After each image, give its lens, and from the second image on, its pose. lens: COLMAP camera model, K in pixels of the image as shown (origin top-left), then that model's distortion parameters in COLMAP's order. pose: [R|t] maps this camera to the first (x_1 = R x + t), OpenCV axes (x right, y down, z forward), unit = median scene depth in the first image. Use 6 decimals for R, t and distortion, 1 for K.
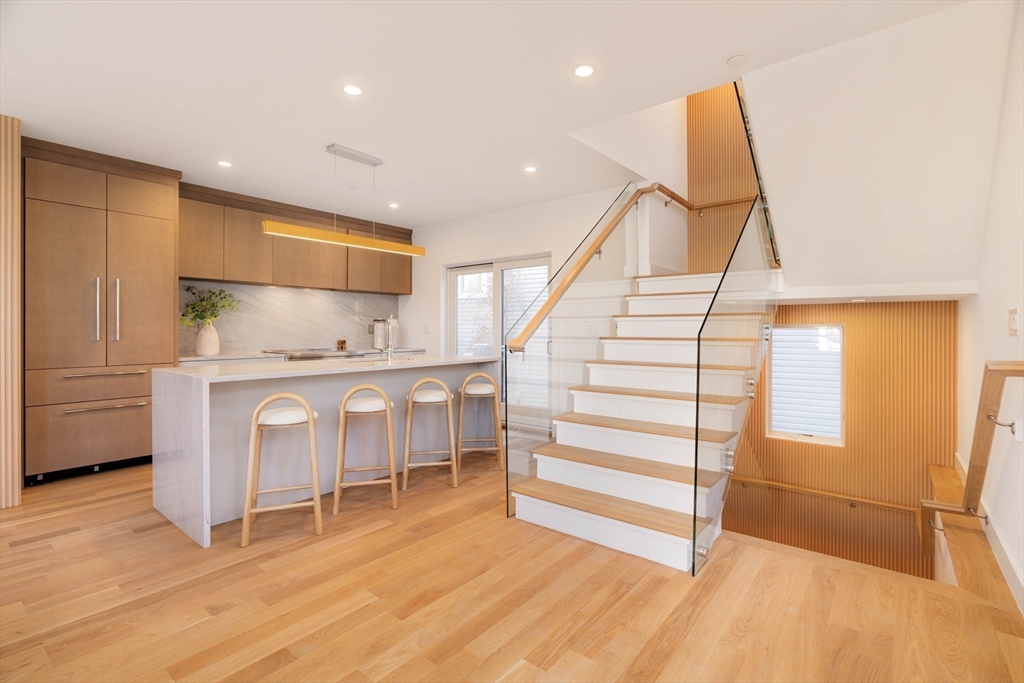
lens RADIAL K [[480.2, 0, 531.6], [0, 480.2, 327.7], [0, 0, 1]] dist [-0.005624, 0.001288]
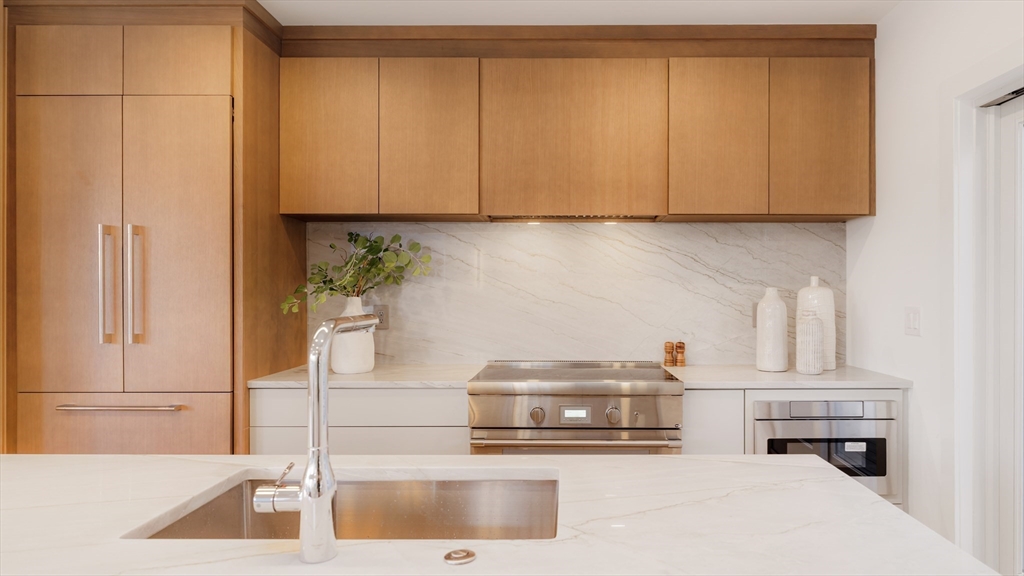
lens RADIAL K [[640.7, 0, 513.3], [0, 640.7, 291.3], [0, 0, 1]] dist [-0.003228, 0.003754]
pose [[0.596695, -0.003564, -0.802460, -0.069001], [0.004428, 0.999990, -0.001148, -0.027504], [0.802456, -0.002868, 0.596704, 0.911274]]
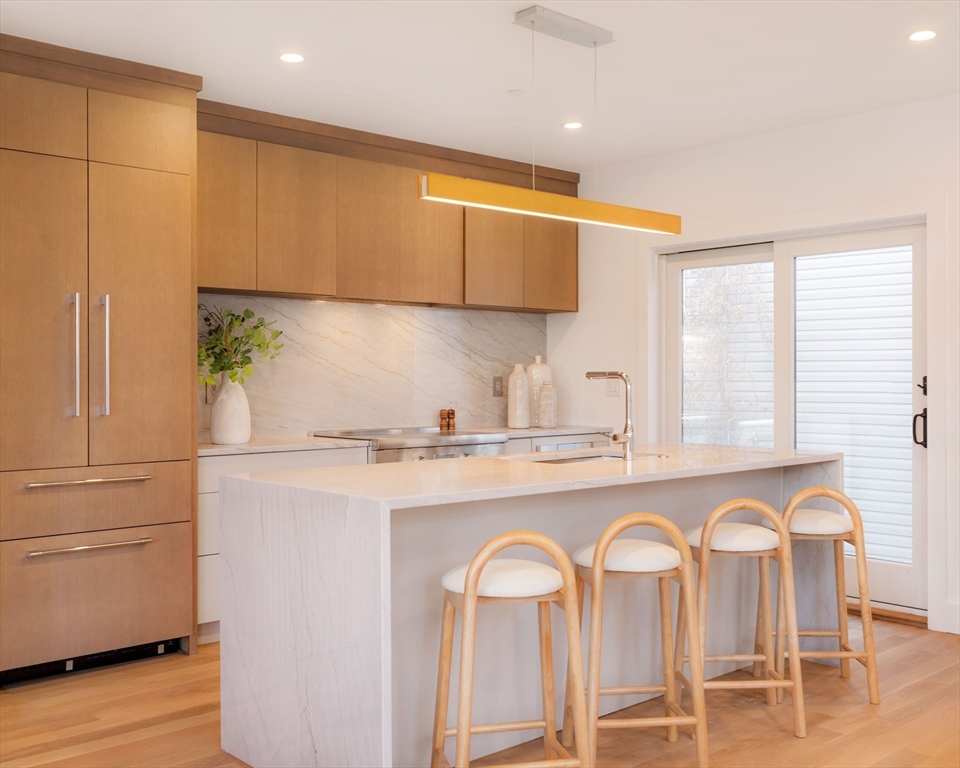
lens RADIAL K [[1051.3, 0, 525.2], [0, 1051.3, 375.3], [0, 0, 1]] dist [-0.000155, 0.000000]
pose [[0.988133, -0.003222, -0.153566, -0.251992], [0.003640, 0.999990, 0.002442, -0.017585], [0.153556, -0.002972, 0.988135, -0.036957]]
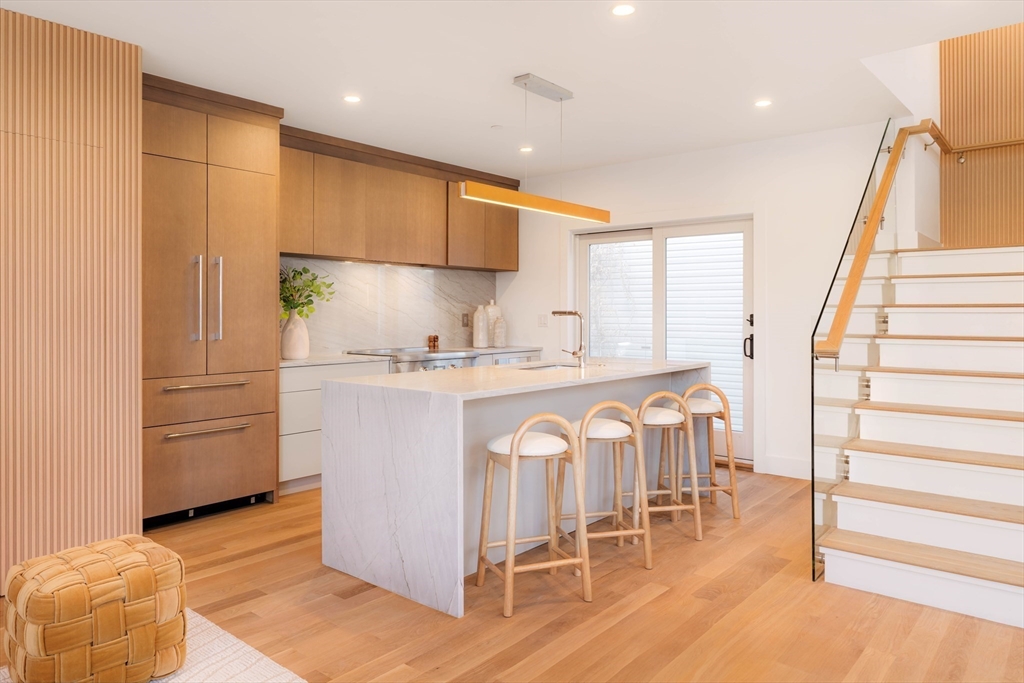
lens RADIAL K [[705.4, 0, 536.2], [0, 705.4, 310.8], [0, 0, 1]] dist [-0.004986, 0.004331]
pose [[0.999792, -0.000322, -0.020394, -0.353007], [0.000326, 1.000000, 0.000188, -0.018481], [0.020394, -0.000194, 0.999792, -0.076951]]
